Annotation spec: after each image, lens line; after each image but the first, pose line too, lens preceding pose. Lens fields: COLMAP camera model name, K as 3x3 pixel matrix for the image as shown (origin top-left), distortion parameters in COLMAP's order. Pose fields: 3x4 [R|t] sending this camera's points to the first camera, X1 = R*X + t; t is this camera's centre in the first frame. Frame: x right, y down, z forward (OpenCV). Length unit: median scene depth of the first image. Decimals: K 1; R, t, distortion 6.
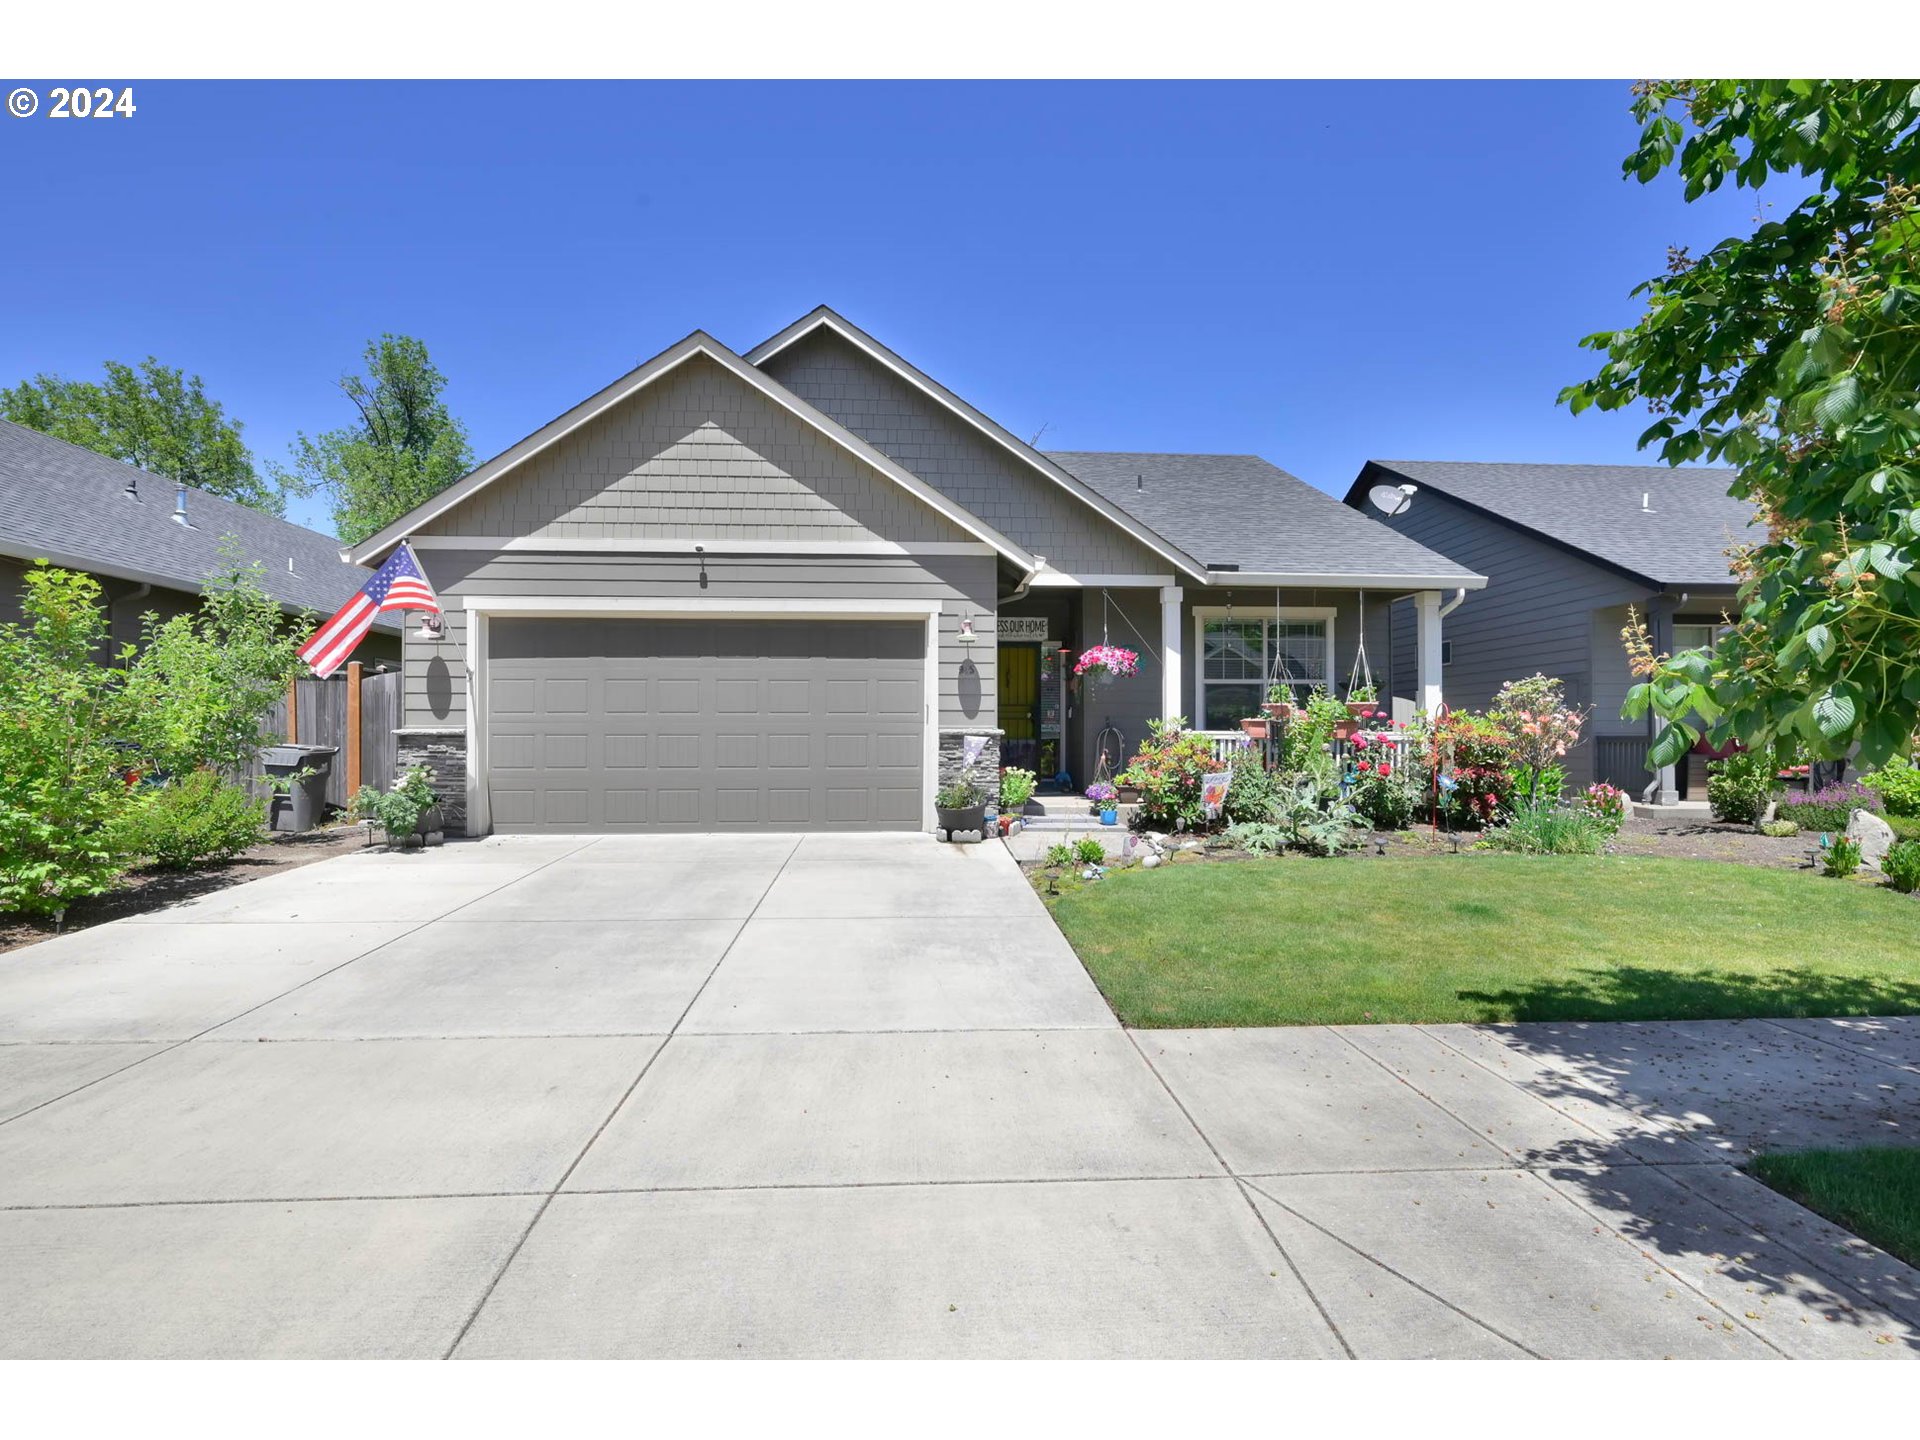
lens RADIAL K [[950.8, 0, 968.1], [0, 950.8, 730.6], [0, 0, 1]] dist [-0.000186, 0.000200]
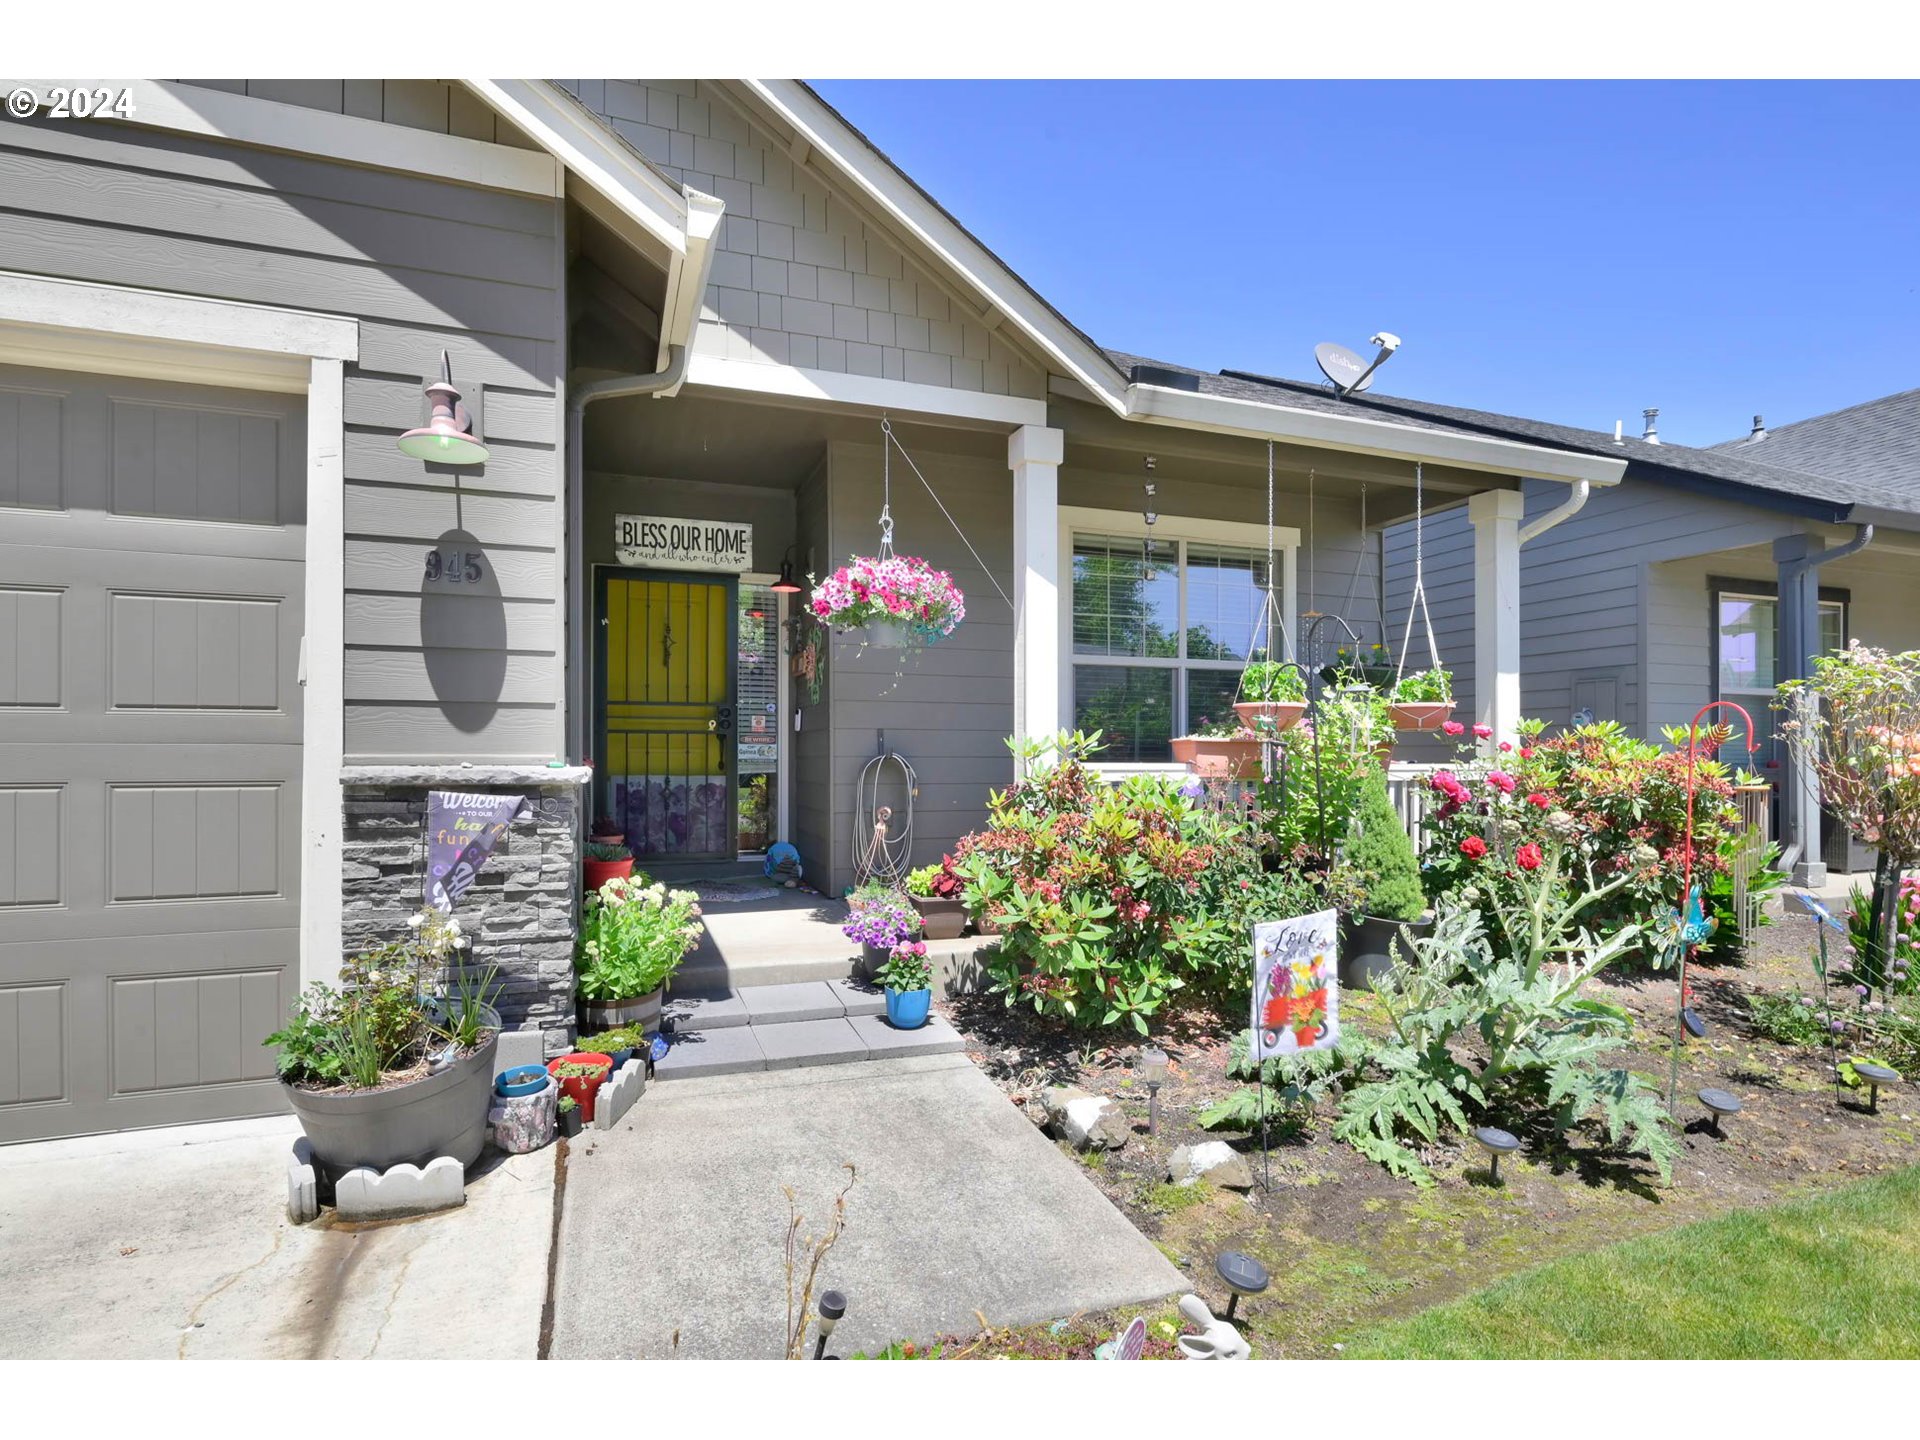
lens RADIAL K [[950.8, 0, 945.7], [0, 950.8, 758.3], [0, 0, 1]] dist [-0.000186, 0.000200]
pose [[0.964862, 0.000097, 0.262756, 0.067932], [-0.003707, 0.999905, 0.013245, -0.008152], [-0.262730, -0.013754, 0.964771, 0.663410]]
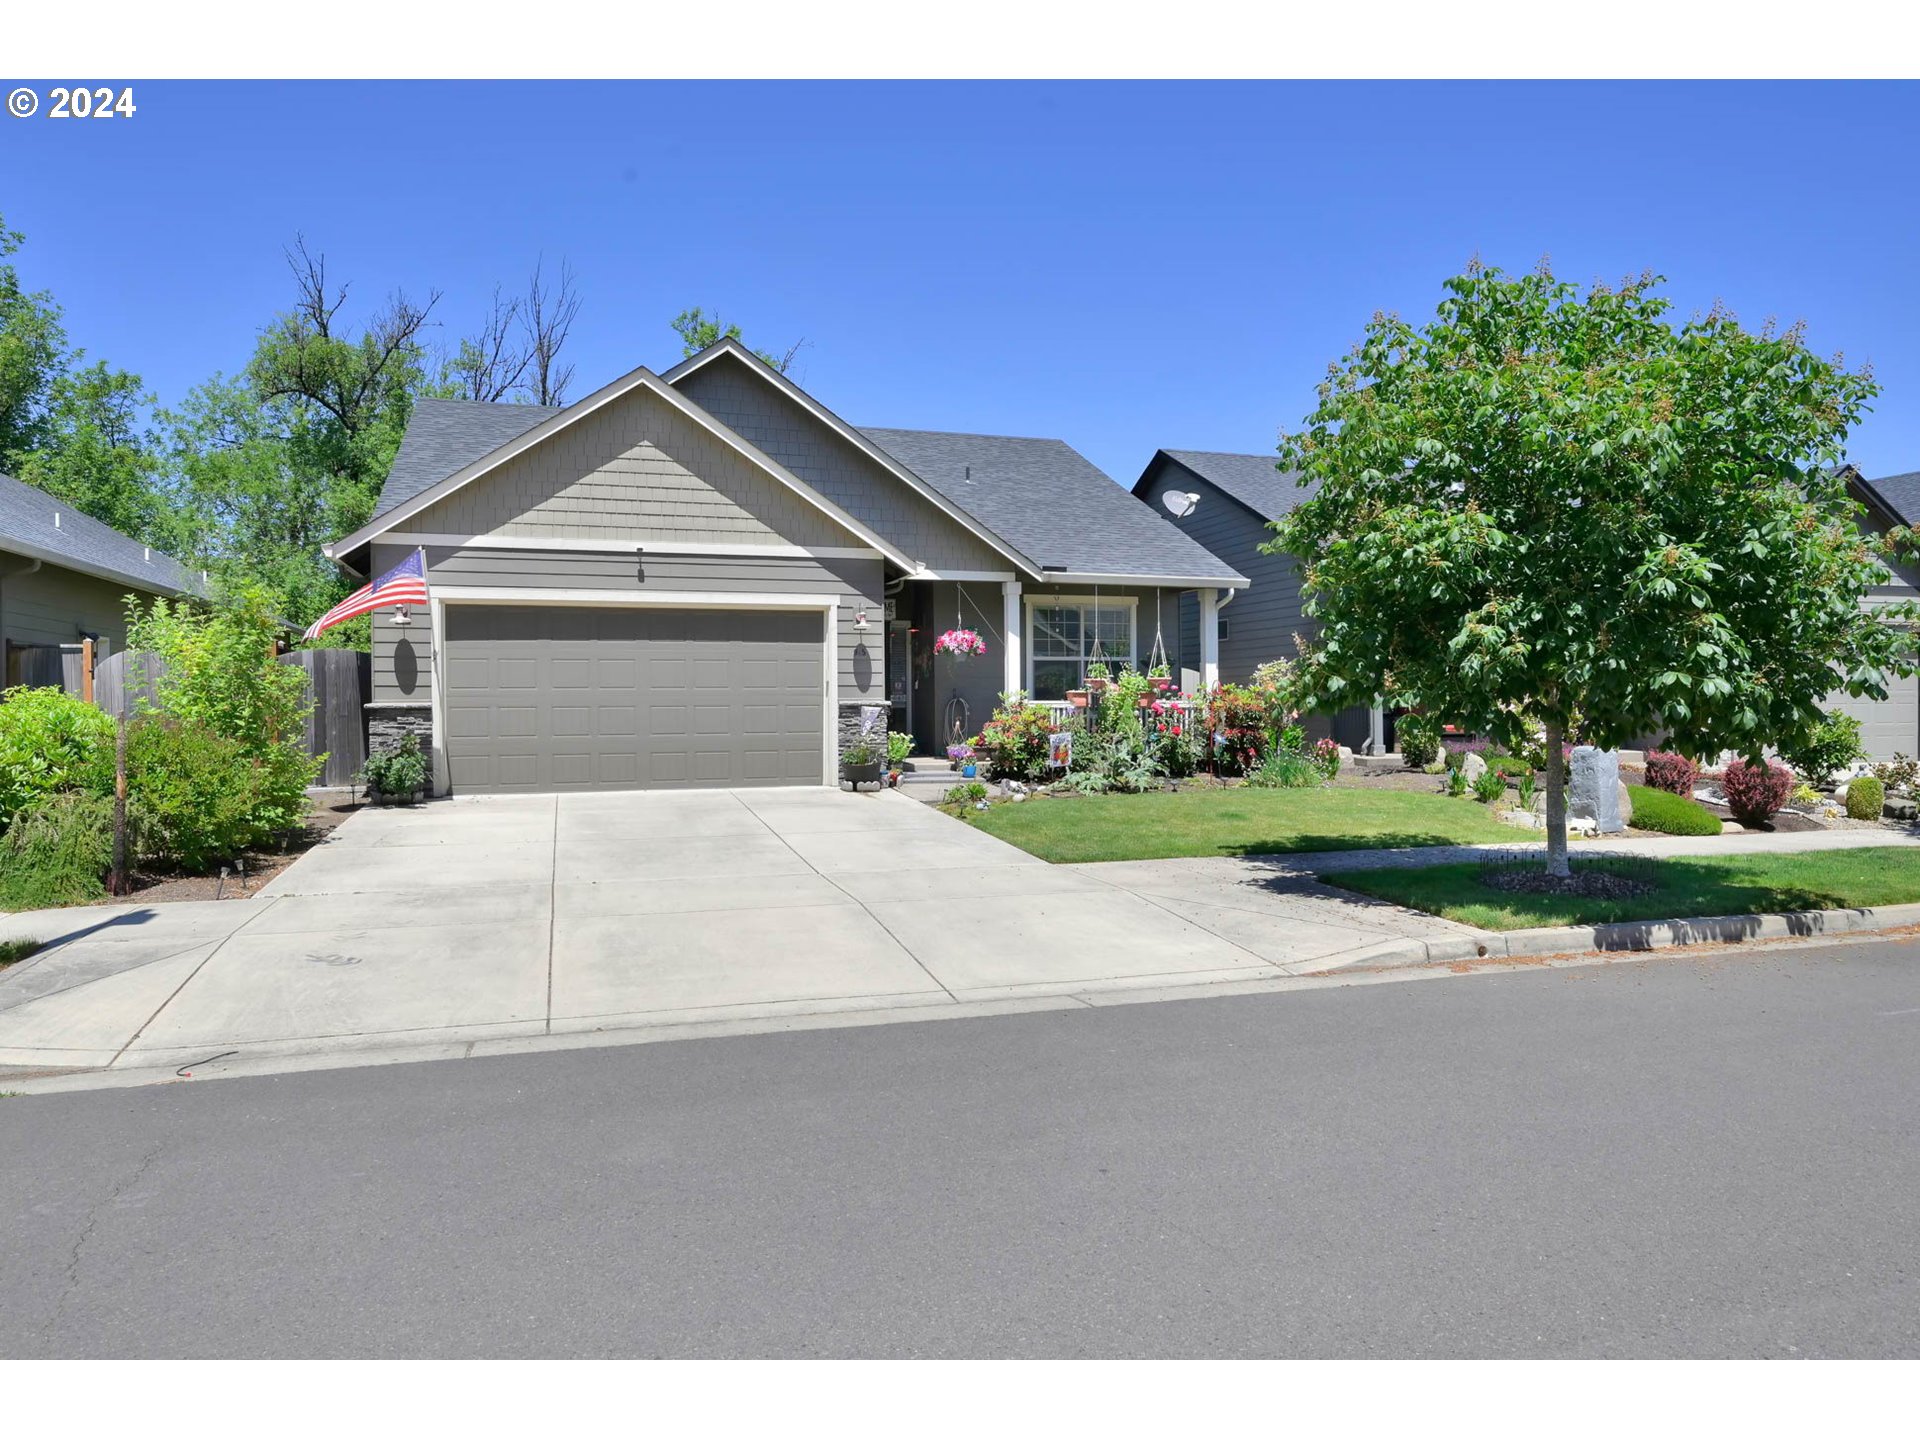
lens RADIAL K [[1236.8, 0, 967.5], [0, 1236.8, 708.7], [0, 0, 1]] dist [0.007495, 0.000091]
pose [[0.968286, -0.005958, 0.249774, -0.262322], [0.003018, 0.999922, 0.012155, -0.010234], [-0.249827, -0.011016, 0.968228, -0.569038]]
